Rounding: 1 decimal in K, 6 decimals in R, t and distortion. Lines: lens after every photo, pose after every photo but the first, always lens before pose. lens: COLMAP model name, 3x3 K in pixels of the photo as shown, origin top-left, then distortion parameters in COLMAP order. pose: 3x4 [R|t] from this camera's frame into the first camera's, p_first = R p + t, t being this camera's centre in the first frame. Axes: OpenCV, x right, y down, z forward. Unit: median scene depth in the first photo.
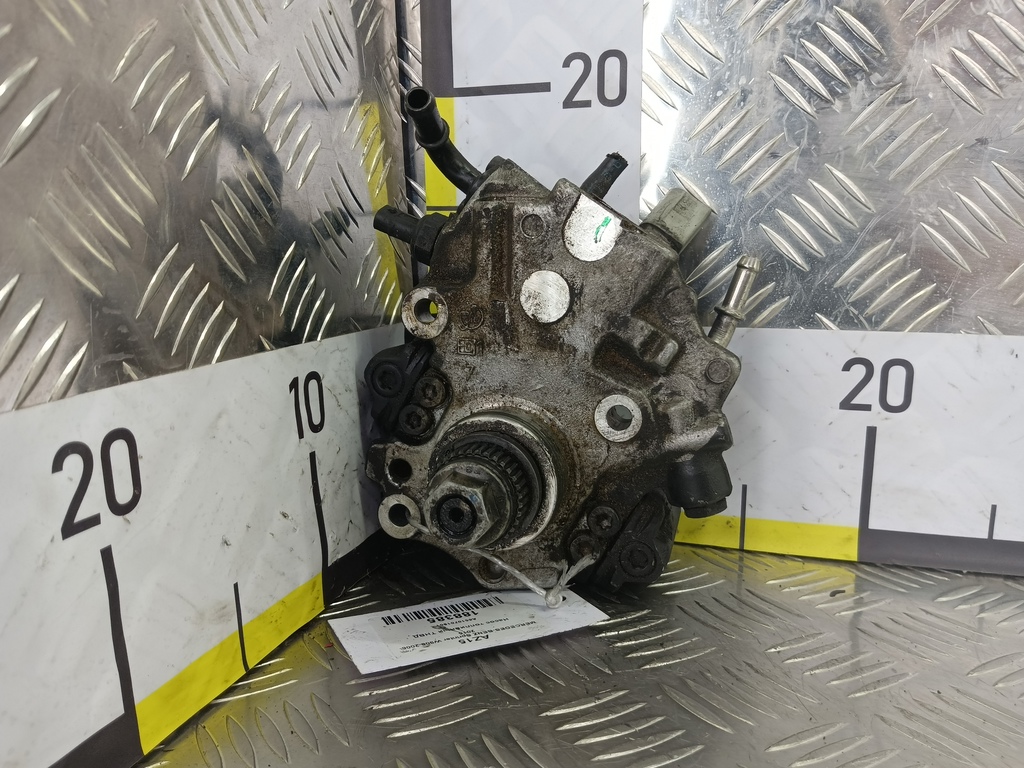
lens RADIAL K [[844.8, 0, 515.2], [0, 844.8, 386.5], [0, 0, 1]] dist [0.013231, -0.084513]
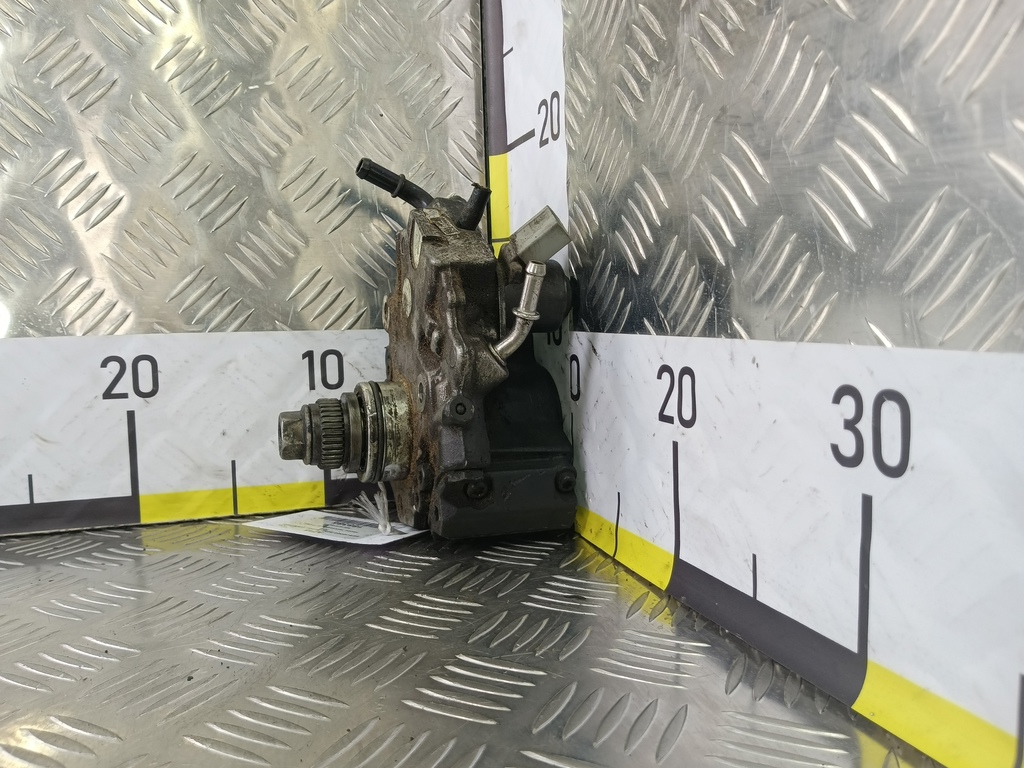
lens RADIAL K [[844.8, 0, 513.4], [0, 844.8, 391.6], [0, 0, 1]] dist [0.013231, -0.084513]
pose [[0.585248, 0.071596, -0.807688, 1.139384], [-0.128787, 0.991657, -0.005415, 0.023004], [0.800562, 0.107189, 0.589586, 0.344828]]
